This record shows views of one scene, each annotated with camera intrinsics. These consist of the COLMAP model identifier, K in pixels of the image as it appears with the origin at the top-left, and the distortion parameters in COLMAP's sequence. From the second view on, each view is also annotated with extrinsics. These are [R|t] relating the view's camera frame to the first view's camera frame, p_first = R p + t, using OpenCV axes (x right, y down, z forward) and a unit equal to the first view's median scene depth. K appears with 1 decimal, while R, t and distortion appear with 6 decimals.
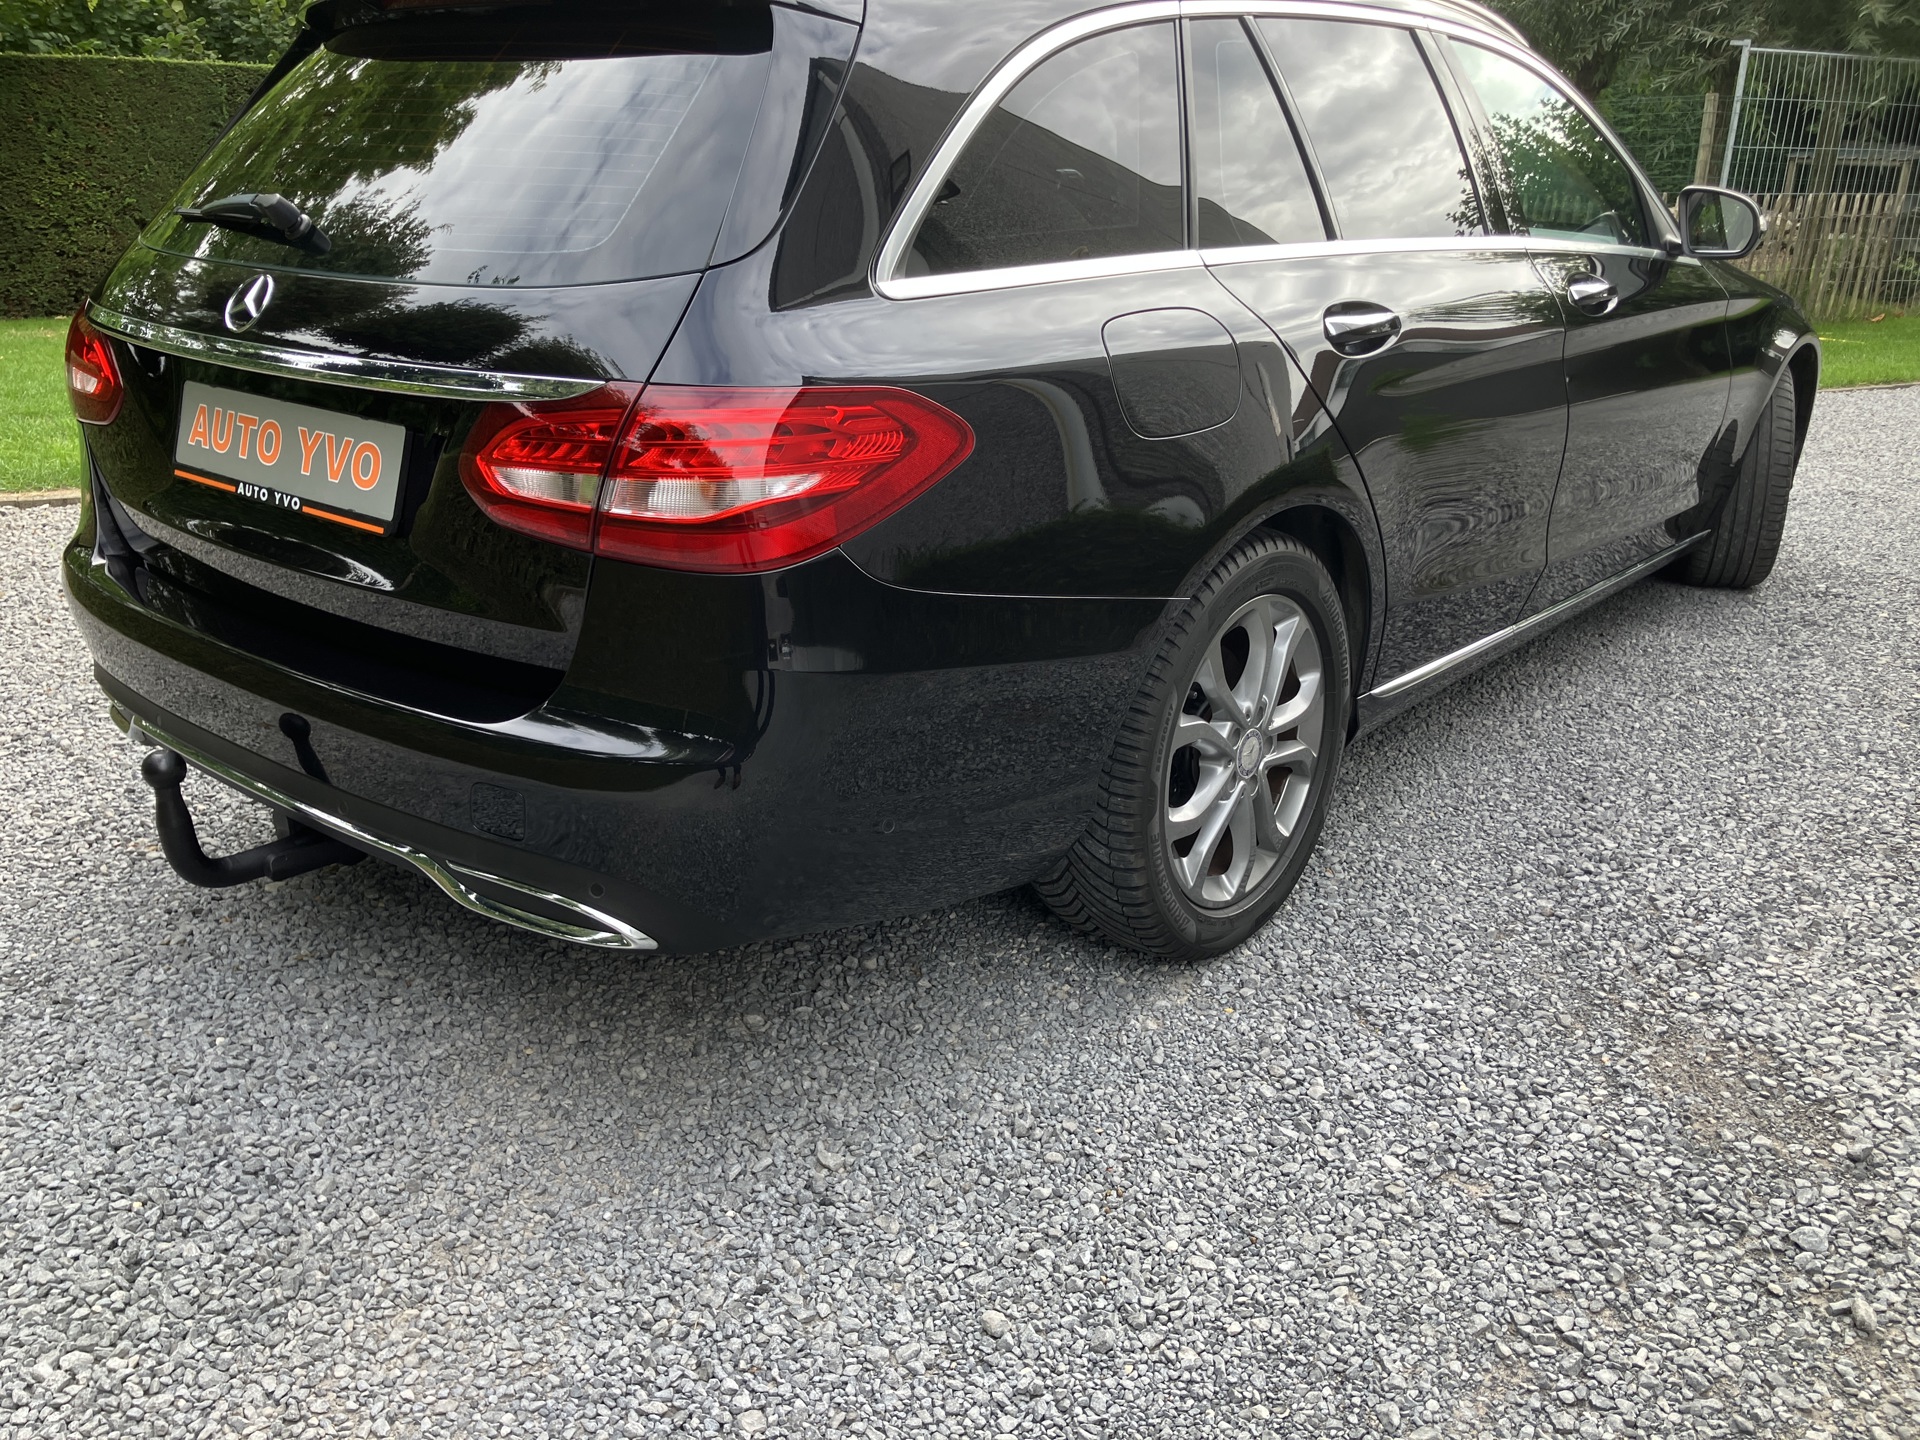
lens RADIAL K [[1560.9, 0, 959.5], [0, 1560.9, 715.7], [0, 0, 1]] dist [0.027674, -0.033444]
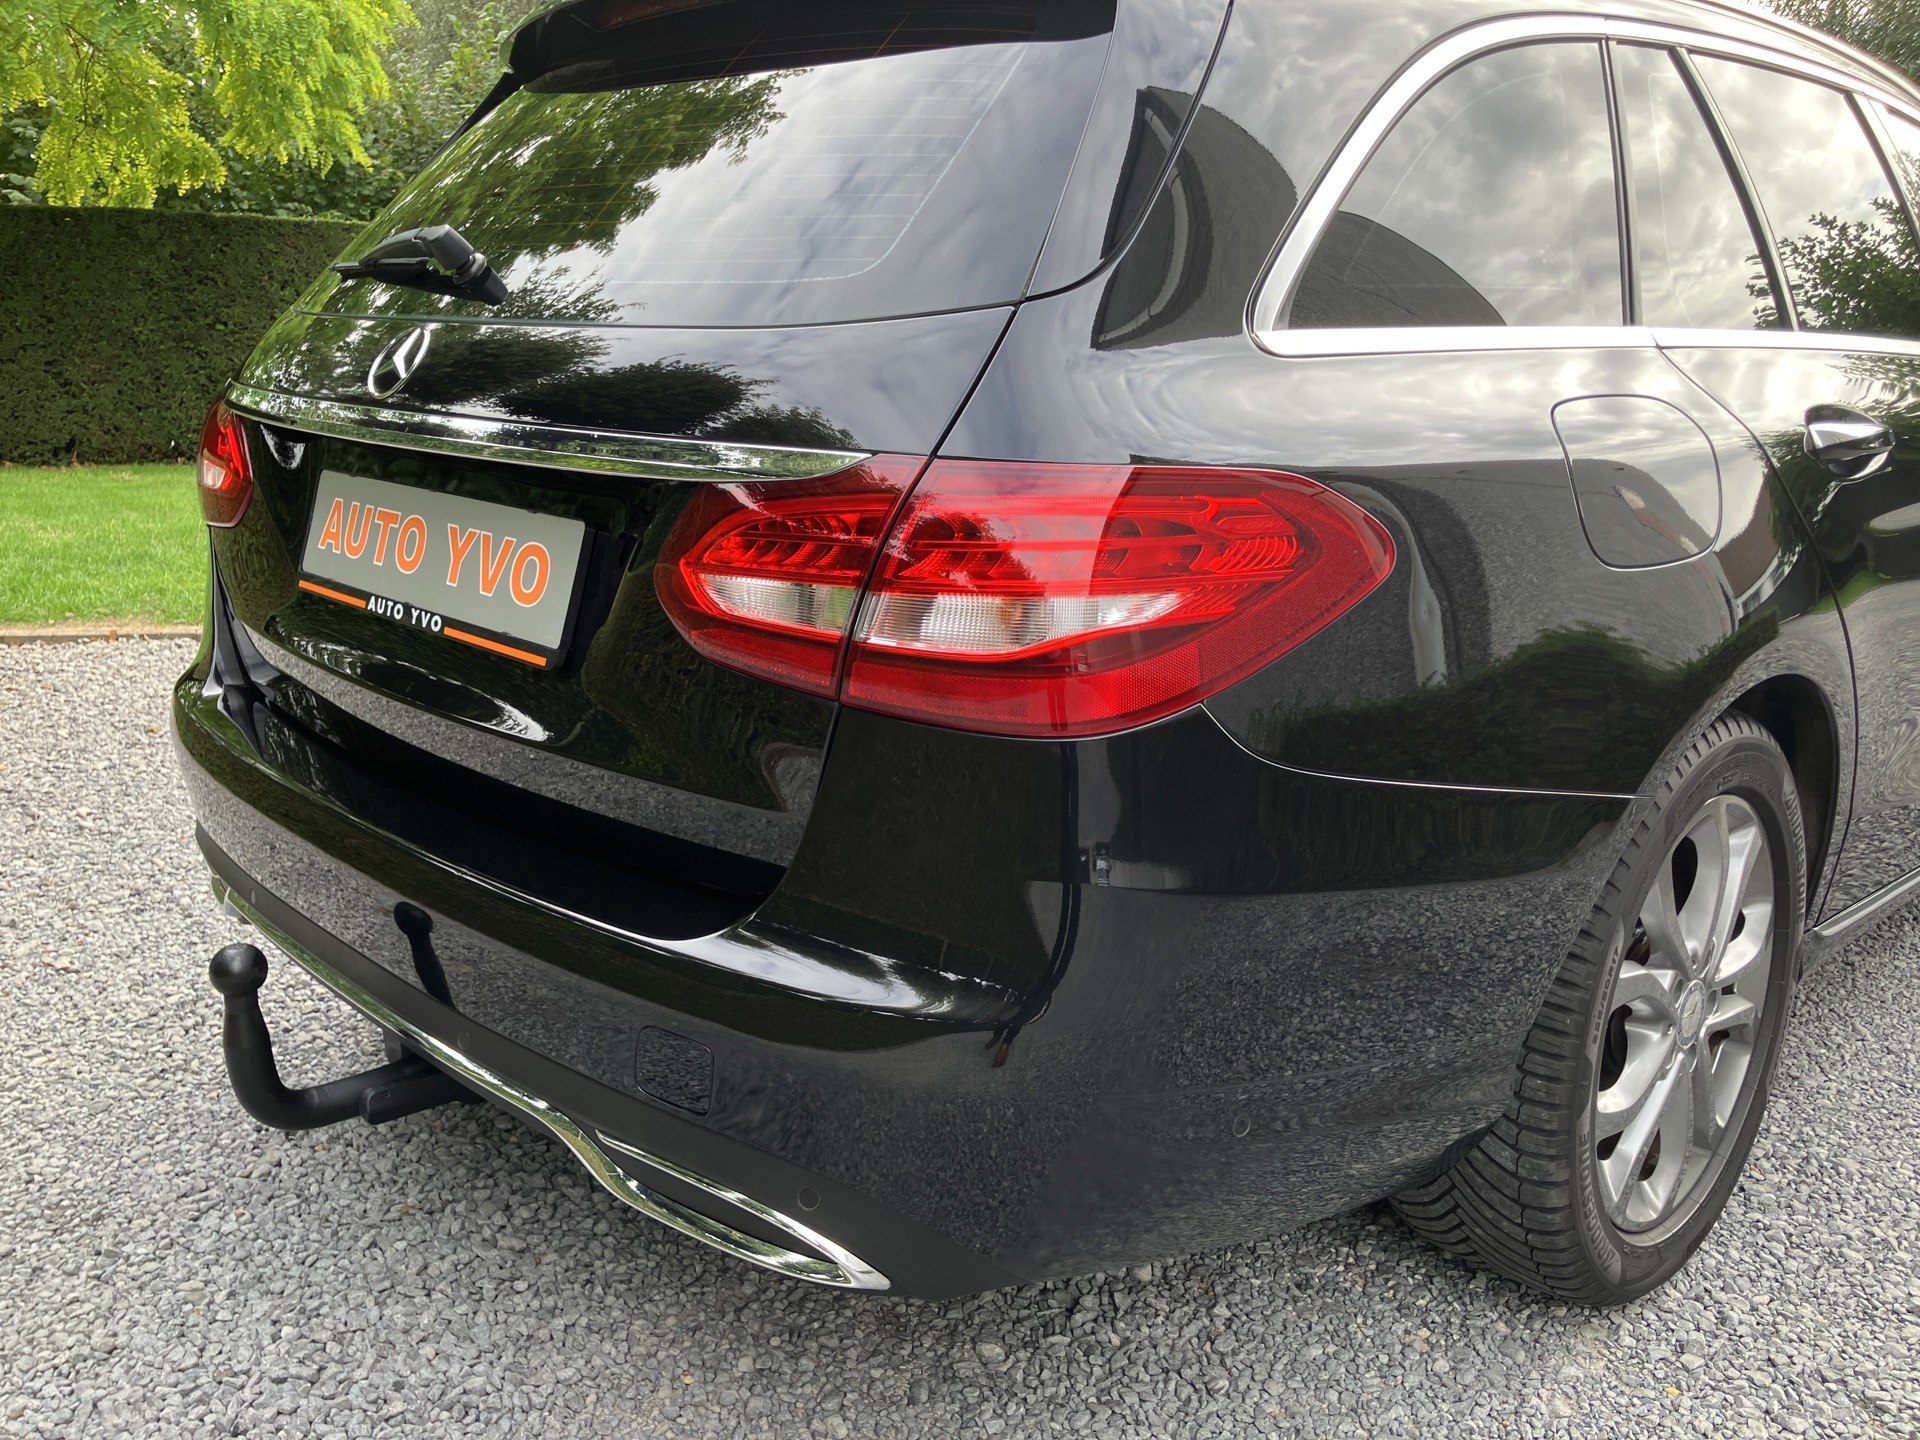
lens RADIAL K [[1560.9, 0, 959.7], [0, 1560.9, 722.0], [0, 0, 1]] dist [0.027674, -0.033444]
pose [[0.993961, 0.037751, -0.103031, -0.084550], [-0.048203, 0.993726, -0.100921, -0.022123], [0.098575, 0.105278, 0.989545, 0.255597]]
